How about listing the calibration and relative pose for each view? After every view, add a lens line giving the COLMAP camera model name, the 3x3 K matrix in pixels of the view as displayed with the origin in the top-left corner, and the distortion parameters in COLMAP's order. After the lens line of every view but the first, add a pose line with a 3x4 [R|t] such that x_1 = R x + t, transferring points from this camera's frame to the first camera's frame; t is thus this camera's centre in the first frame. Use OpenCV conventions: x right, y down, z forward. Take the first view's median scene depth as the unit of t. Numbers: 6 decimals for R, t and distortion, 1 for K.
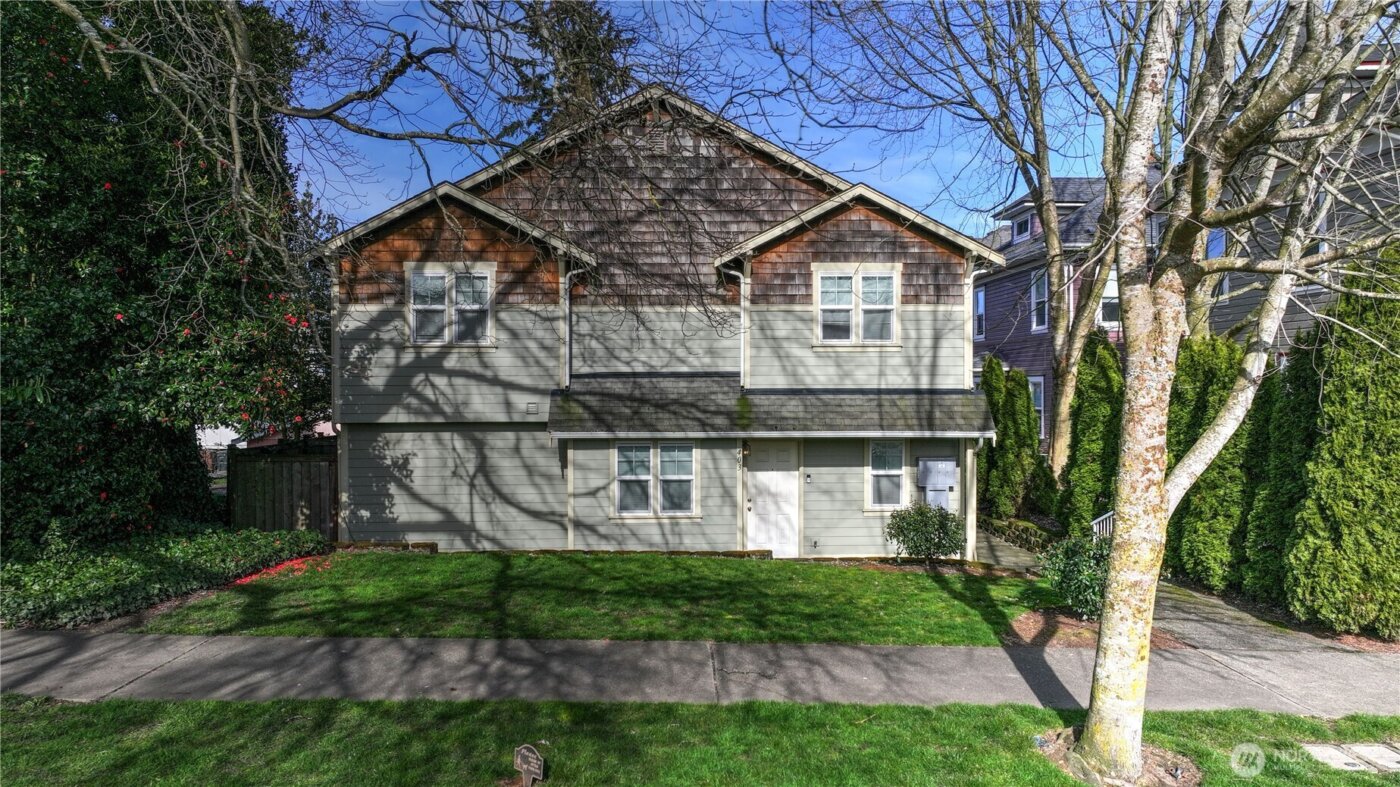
lens RADIAL K [[985.9, 0, 700.0], [0, 985.9, 393.5], [0, 0, 1]] dist [-0.000174, 0.011921]
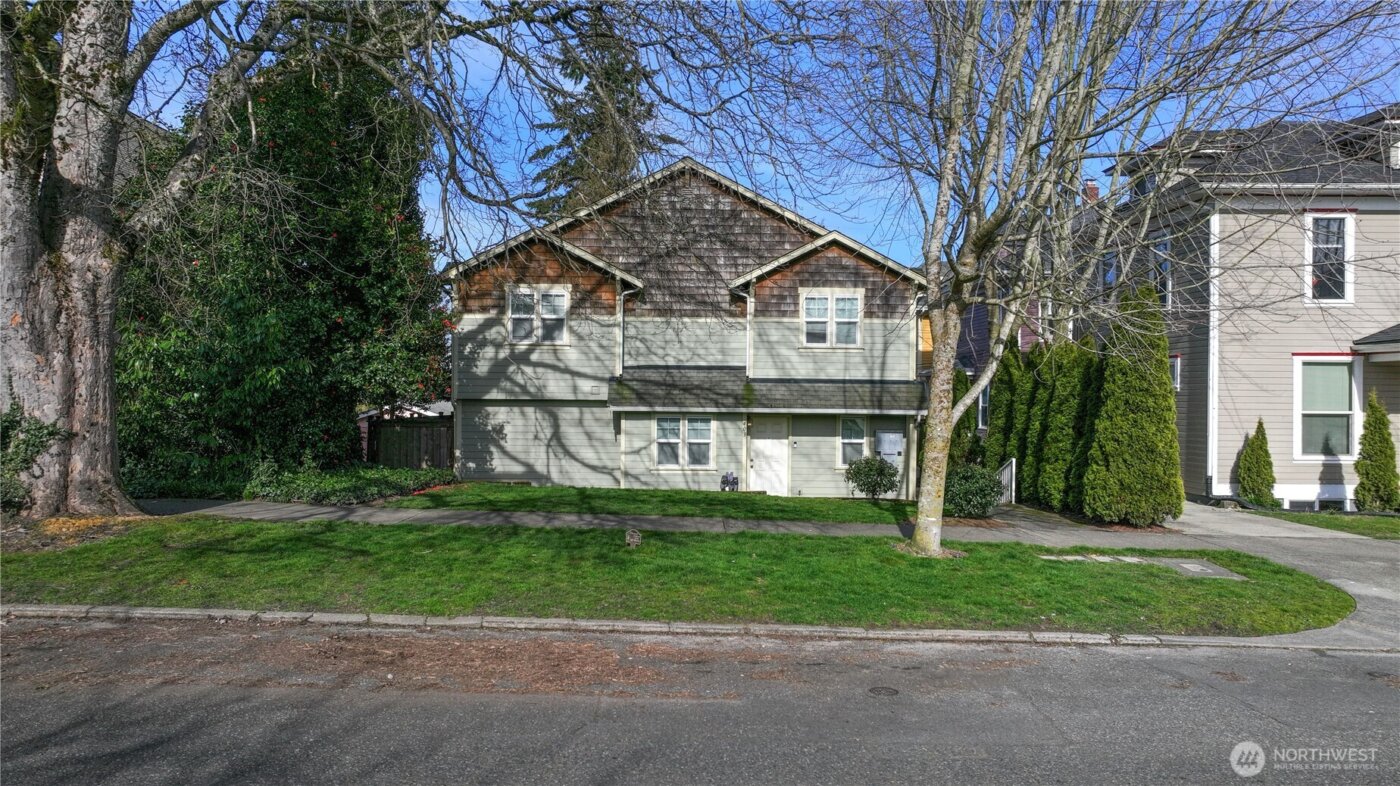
lens RADIAL K [[985.9, 0, 700.0], [0, 985.9, 393.0], [0, 0, 1]] dist [-0.000174, 0.011921]
pose [[0.999781, 0.013026, -0.016399, 0.002044], [-0.013285, 0.999787, -0.015792, 0.038786], [0.016190, 0.016006, 0.999741, -0.383946]]
